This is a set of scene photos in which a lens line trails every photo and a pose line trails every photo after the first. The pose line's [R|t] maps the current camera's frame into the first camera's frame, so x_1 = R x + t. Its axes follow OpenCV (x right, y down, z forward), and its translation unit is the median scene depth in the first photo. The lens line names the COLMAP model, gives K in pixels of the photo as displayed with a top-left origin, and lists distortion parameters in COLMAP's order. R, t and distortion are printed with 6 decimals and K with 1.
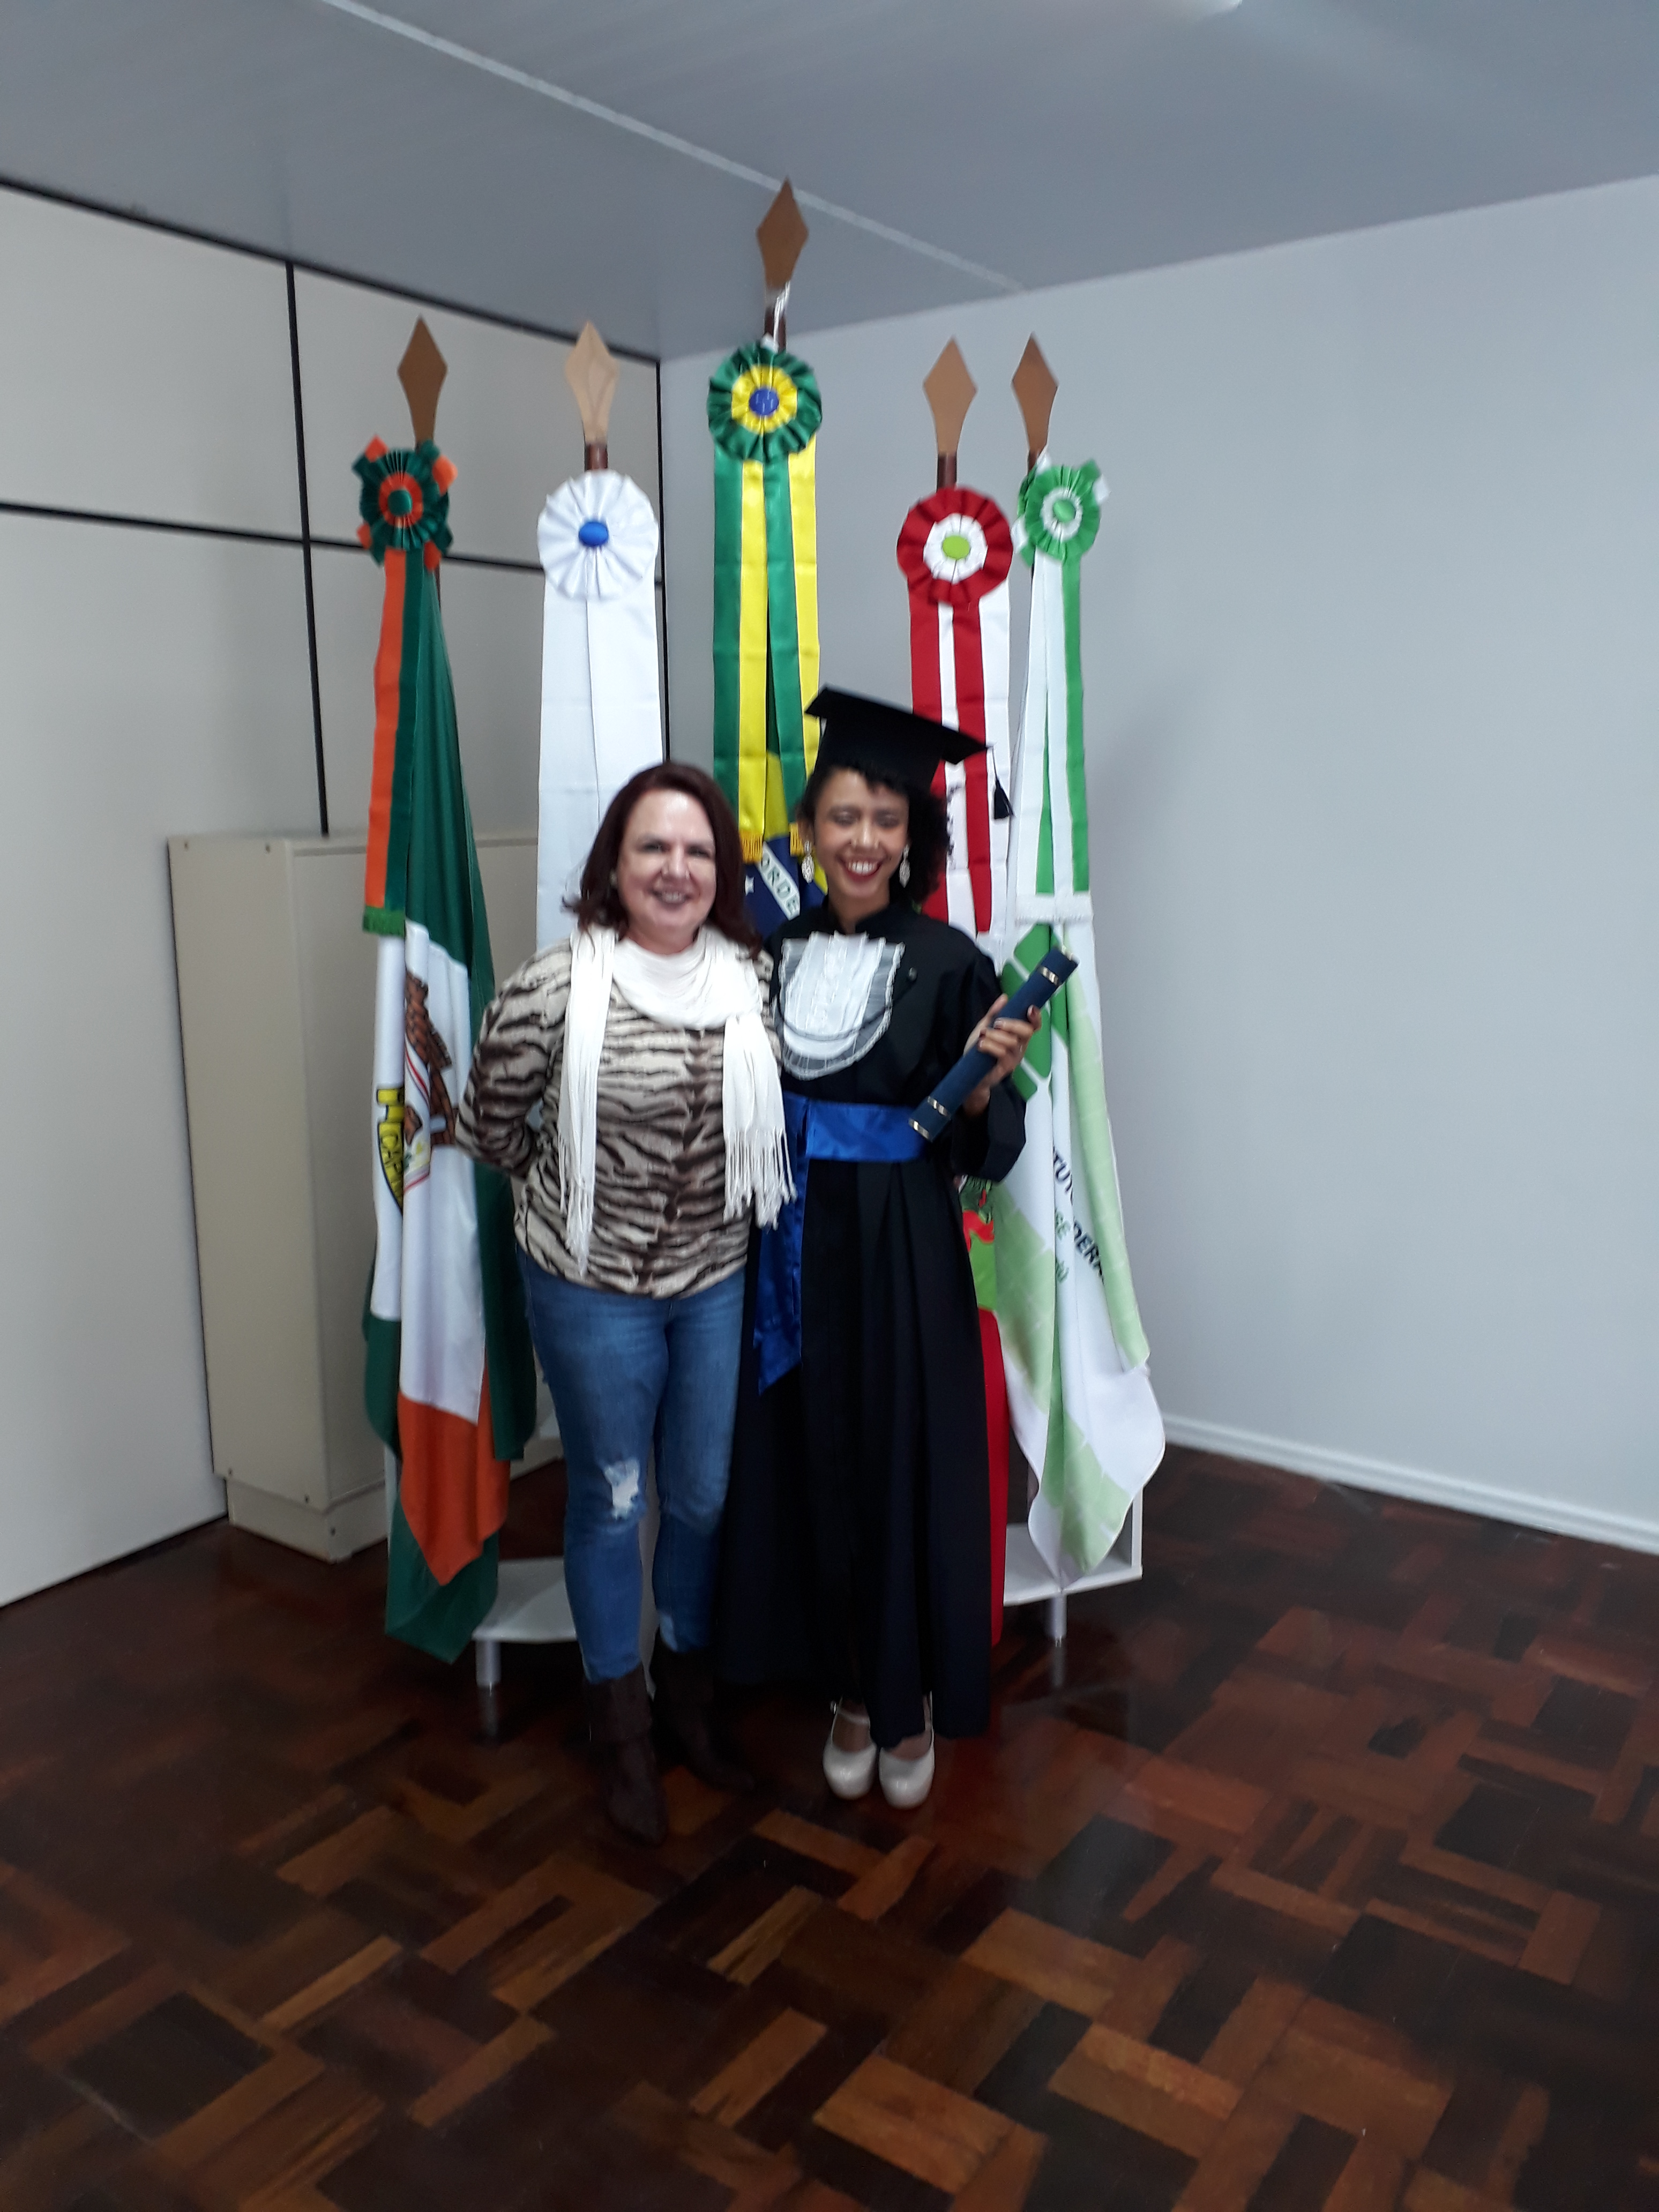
lens RADIAL K [[1769.9, 0, 787.9], [0, 1769.9, 1096.3], [0, 0, 1]] dist [0.067322, -0.090632]
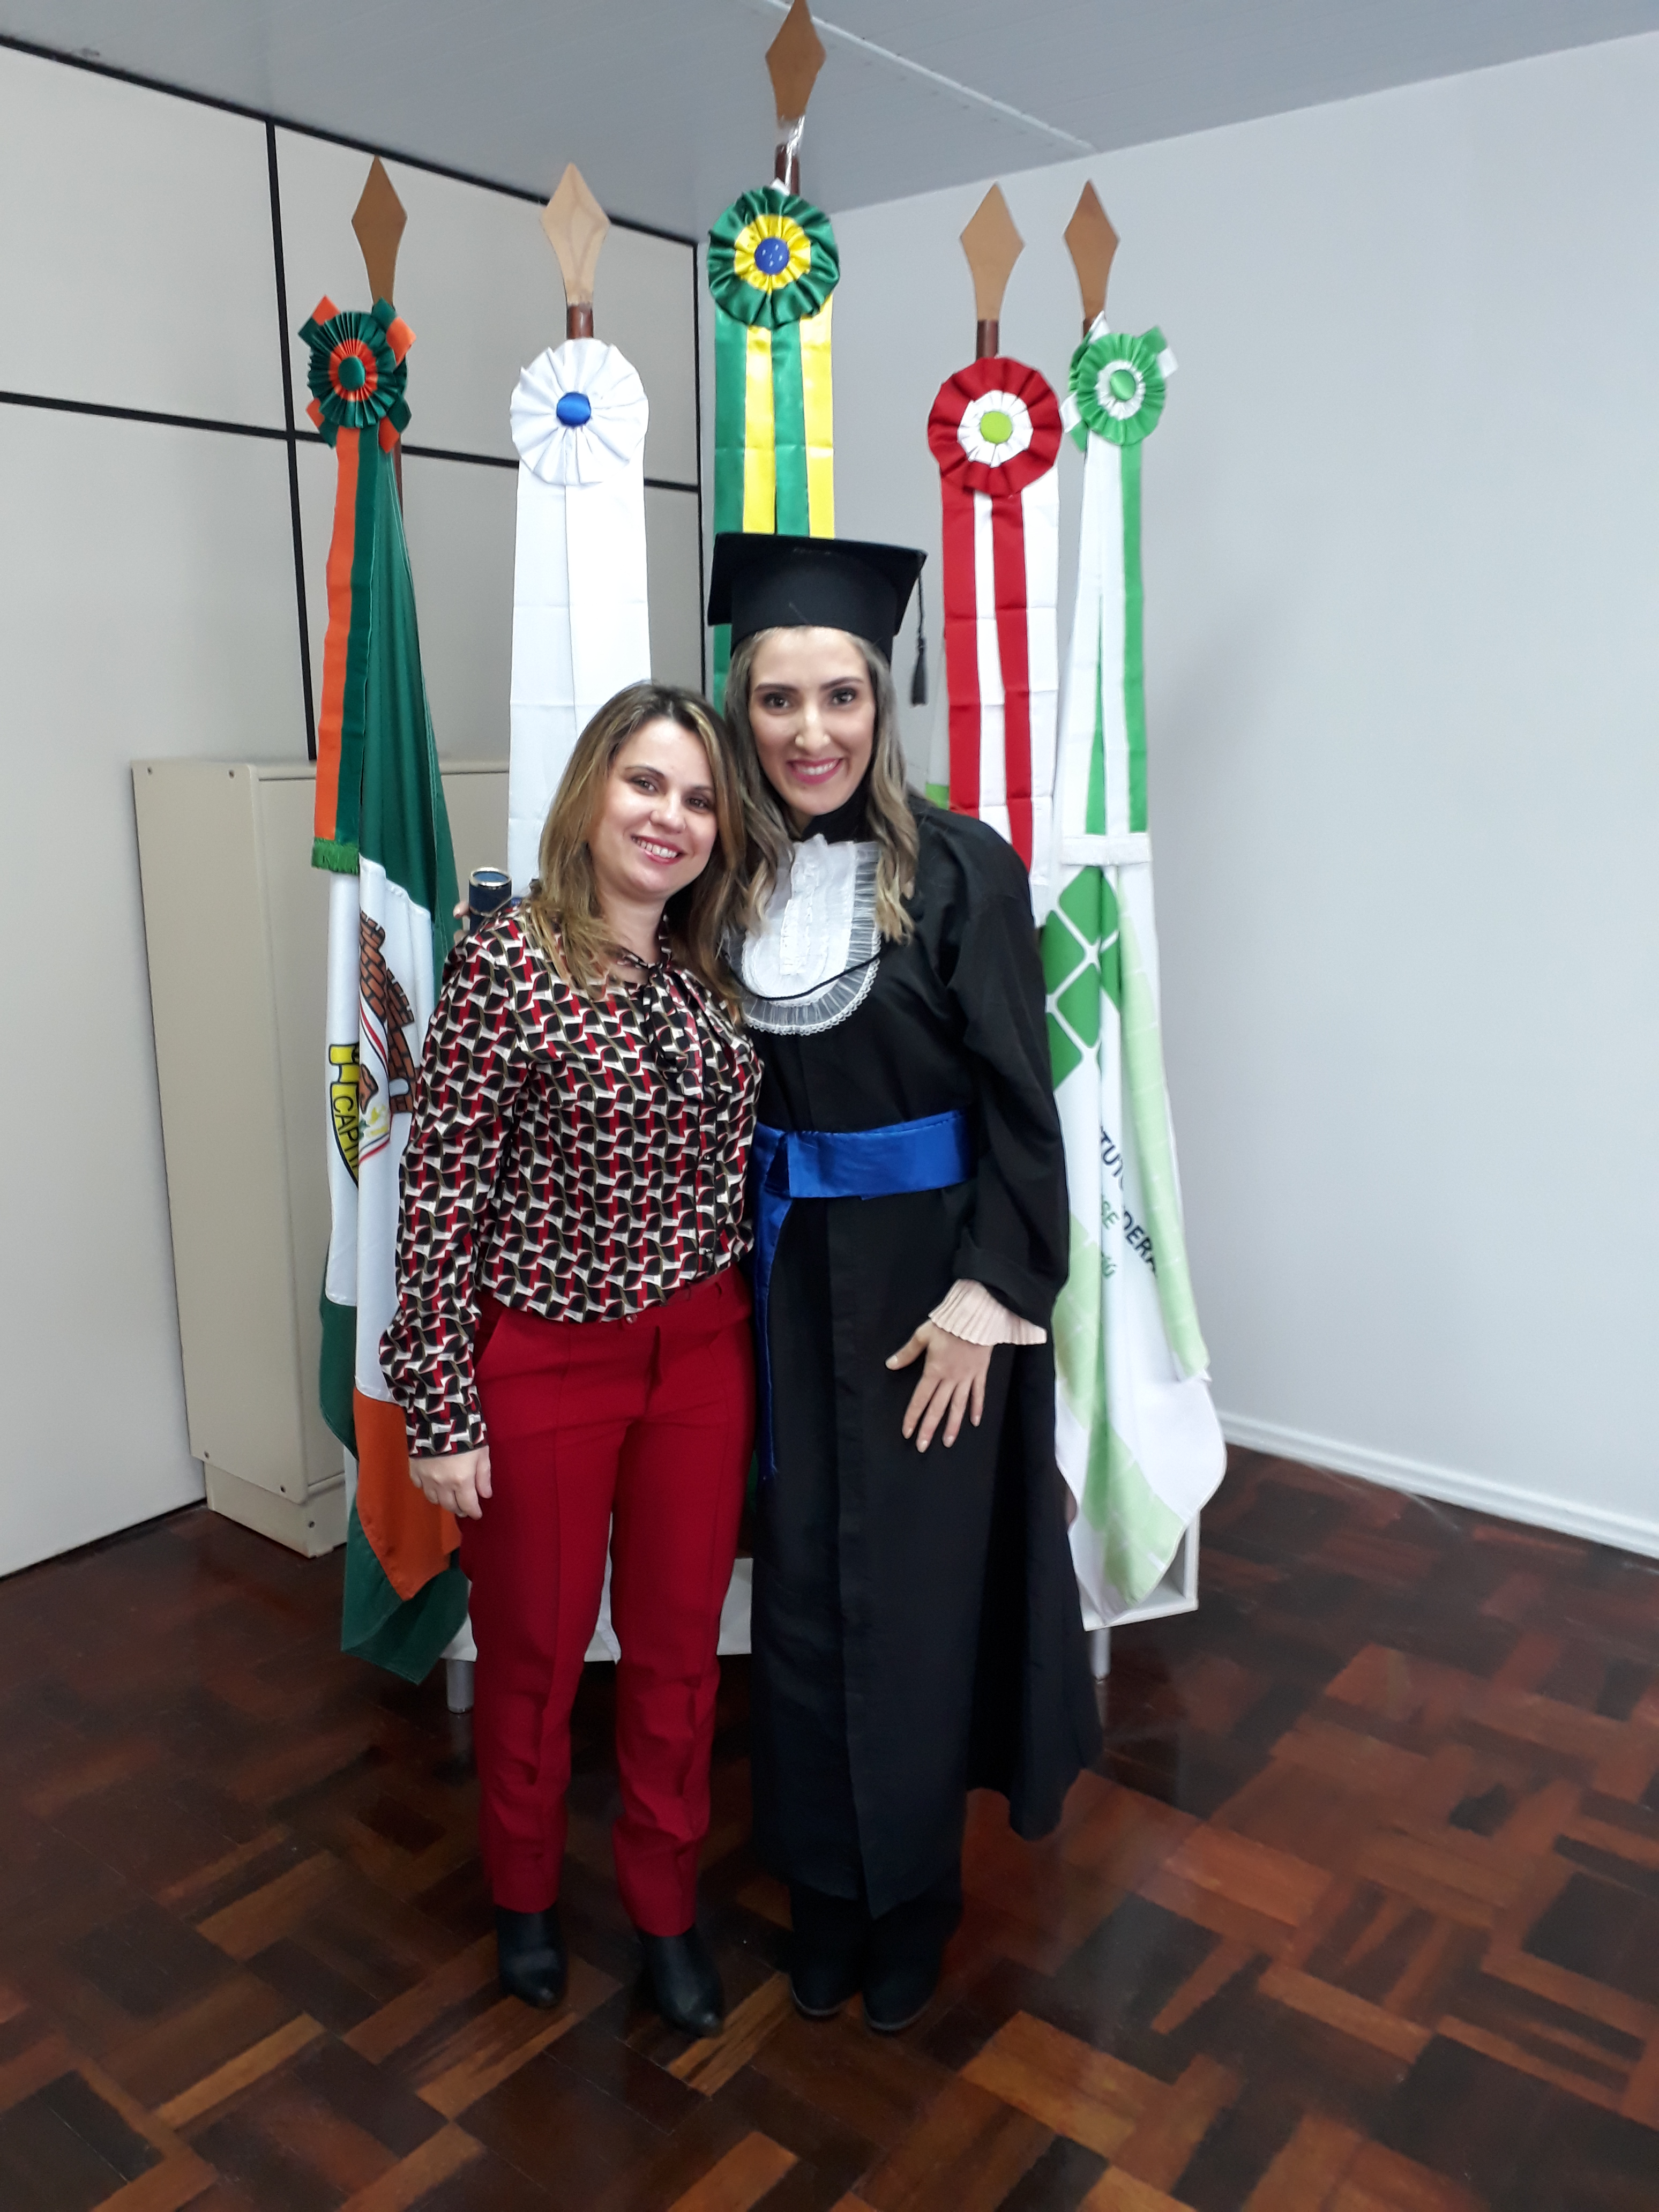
lens RADIAL K [[1800.9, 0, 793.1], [0, 1800.9, 1091.9], [0, 0, 1]] dist [0.037838, -0.064064]
pose [[0.998938, 0.014499, -0.043744, 0.040078], [-0.013484, 0.999635, 0.023418, -0.006240], [0.044068, -0.022803, 0.998768, 0.116807]]
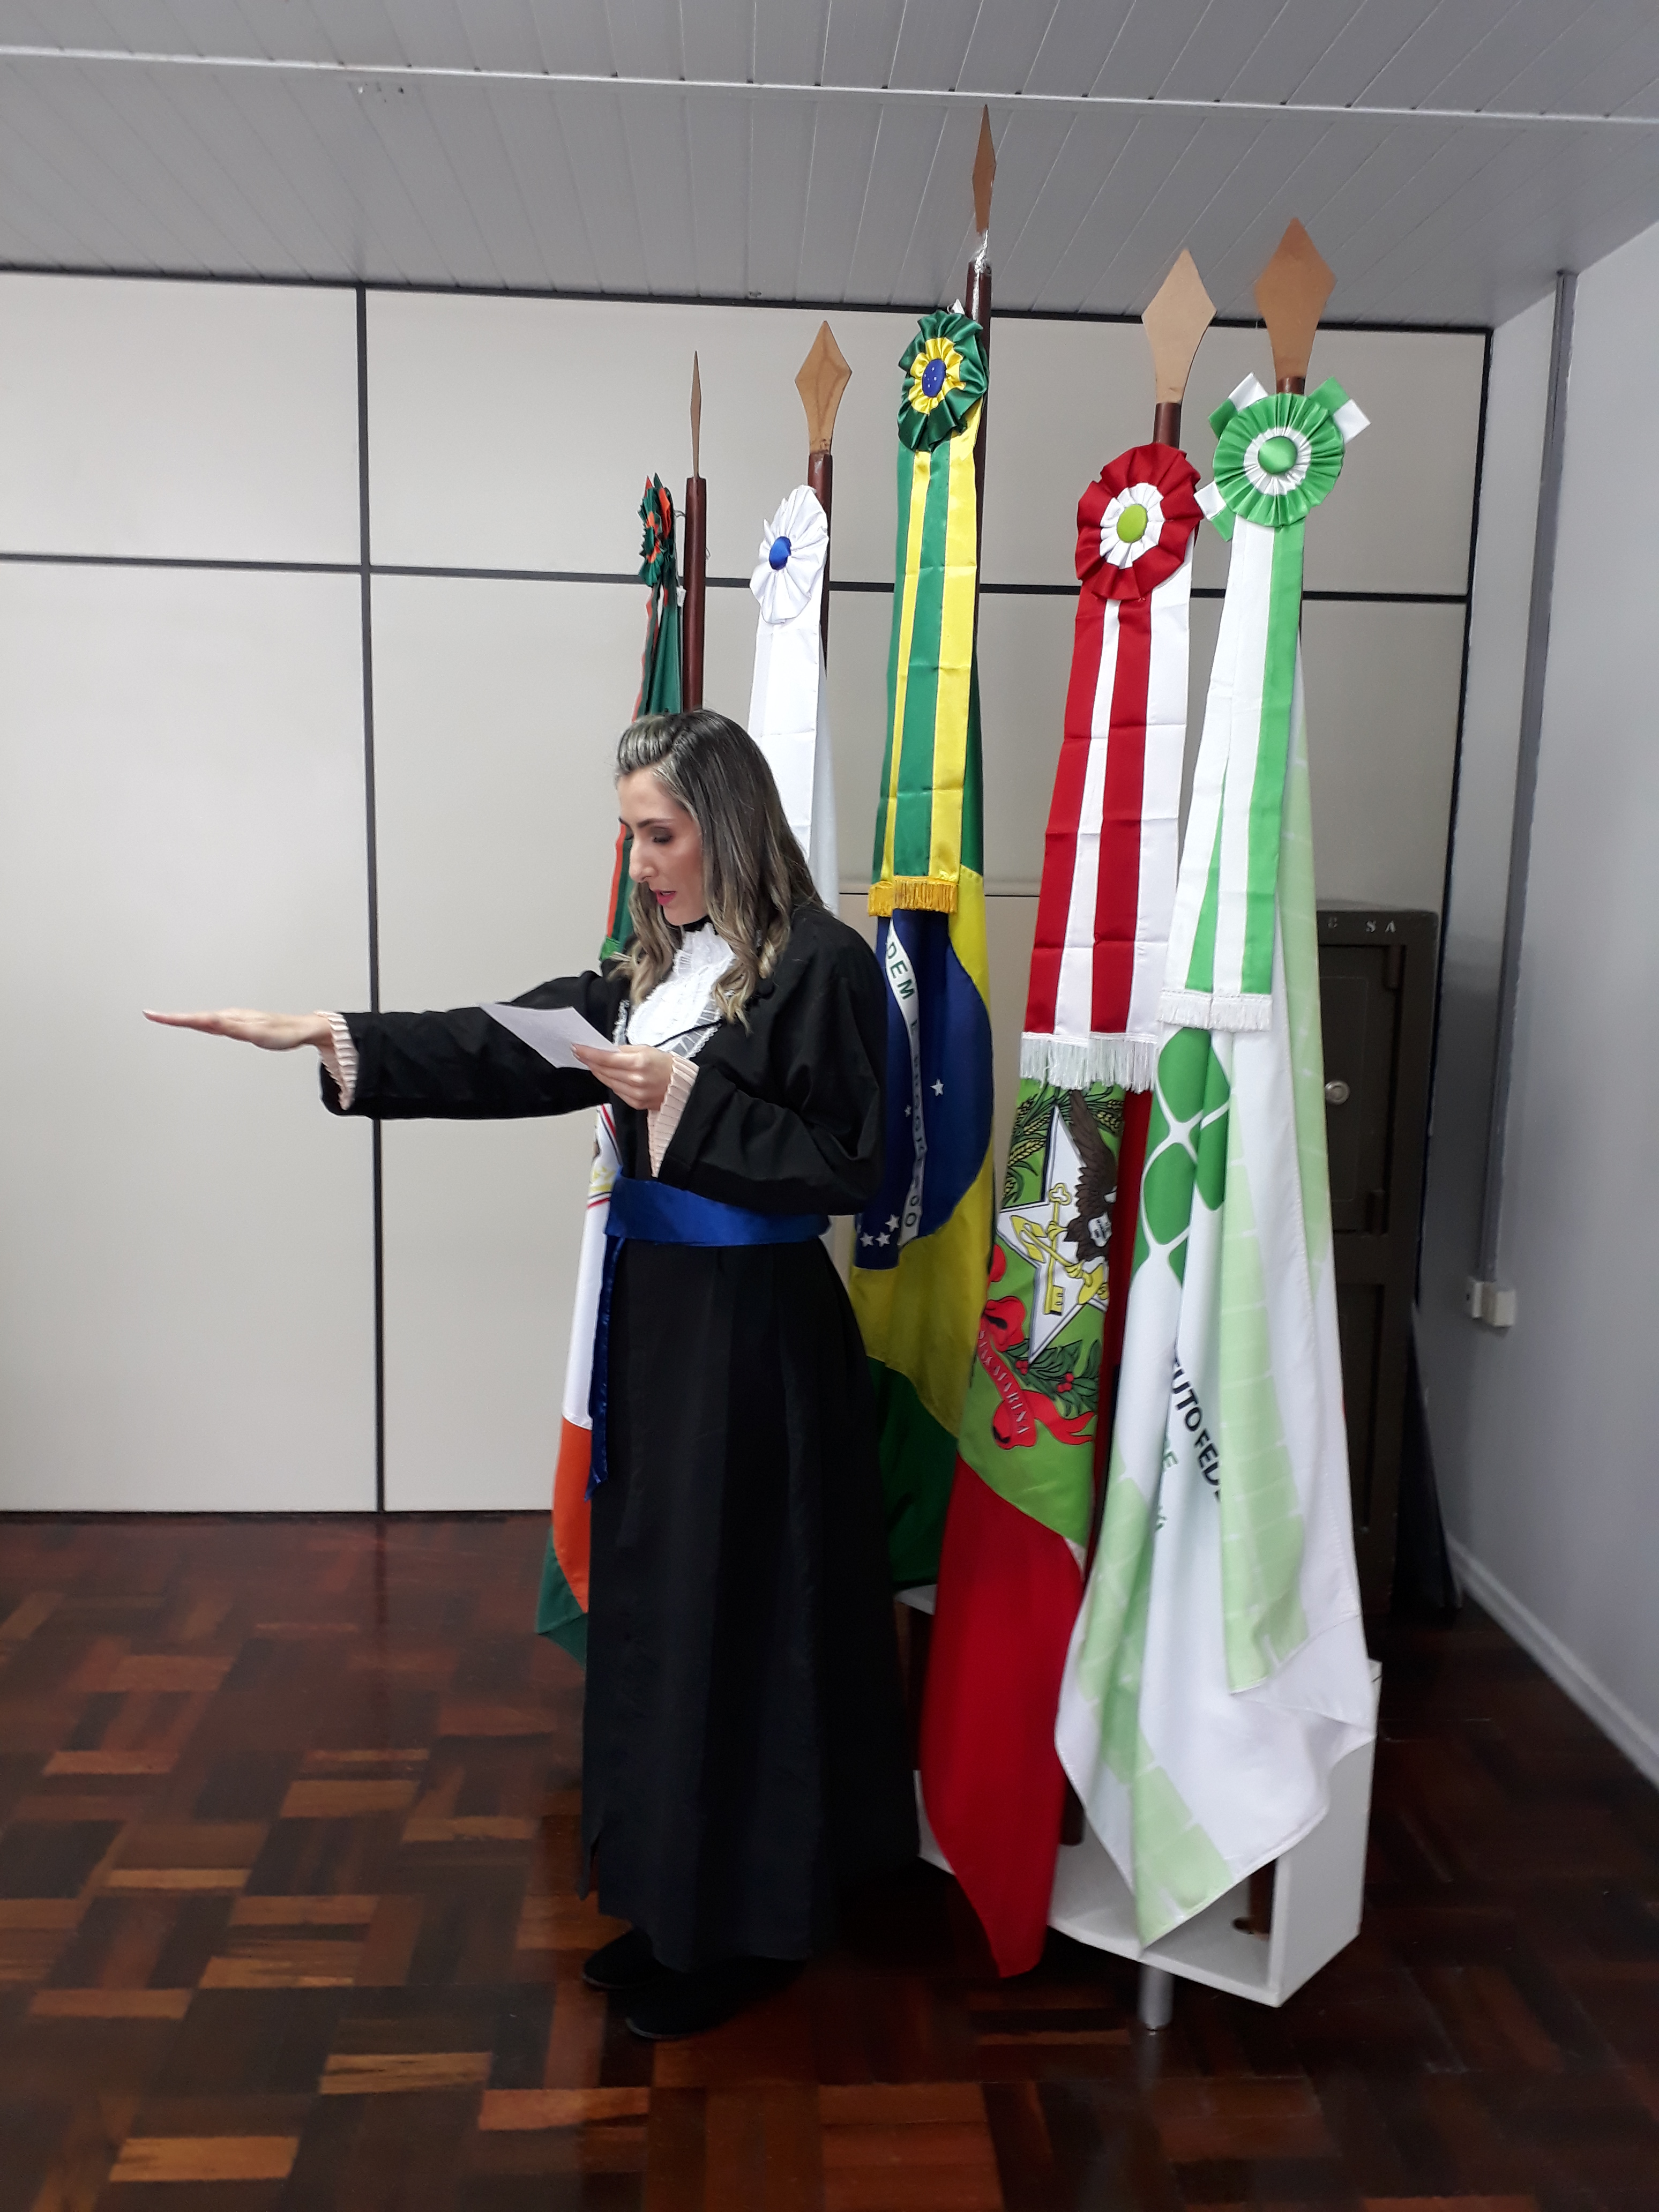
lens RADIAL K [[1765.4, 0, 784.0], [0, 1765.4, 1087.8], [0, 0, 1]] dist [0.147080, -0.259280]
pose [[0.622371, 0.137547, -0.770542, 0.635690], [-0.177729, 0.983558, 0.032019, -0.070974], [0.762278, 0.117020, 0.636584, 0.435617]]
